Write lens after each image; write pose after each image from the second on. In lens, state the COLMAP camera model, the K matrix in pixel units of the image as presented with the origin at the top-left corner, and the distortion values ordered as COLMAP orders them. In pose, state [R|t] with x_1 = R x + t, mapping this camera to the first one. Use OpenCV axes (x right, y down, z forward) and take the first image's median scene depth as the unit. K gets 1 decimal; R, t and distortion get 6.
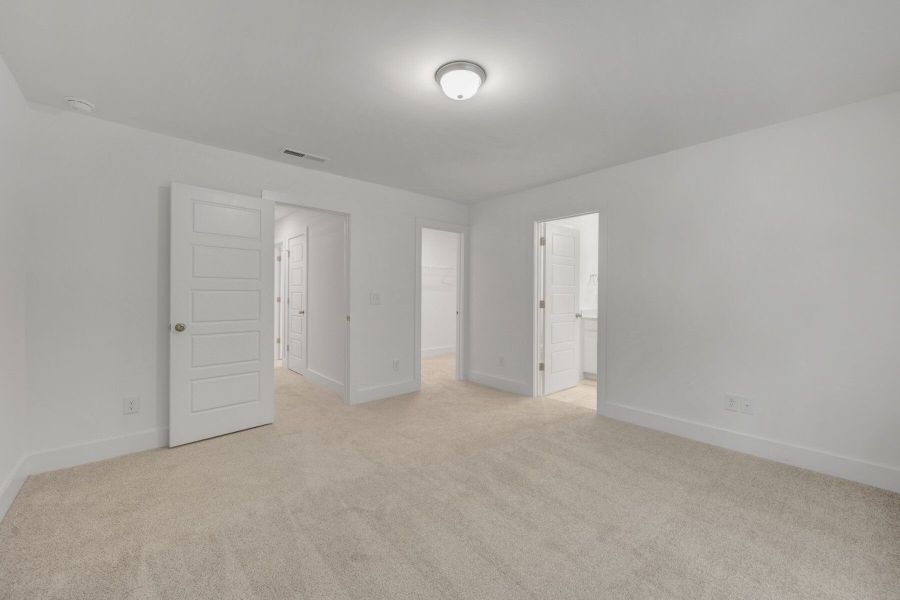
lens RADIAL K [[348.7, 0, 451.1], [0, 348.7, 295.8], [0, 0, 1]] dist [-0.000002, -0.000083]
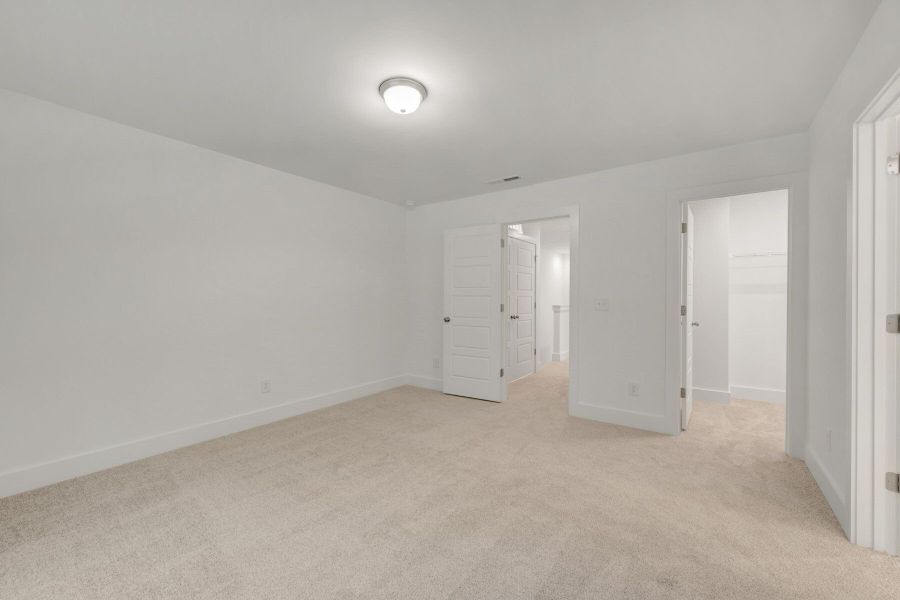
lens RADIAL K [[348.7, 0, 451.1], [0, 348.7, 295.8], [0, 0, 1]] dist [-0.000002, -0.000083]
pose [[0.237278, -0.014732, -0.971330, 0.618206], [-0.001601, 0.999878, -0.015556, 0.005081], [0.971440, 0.005246, 0.237226, 0.507328]]
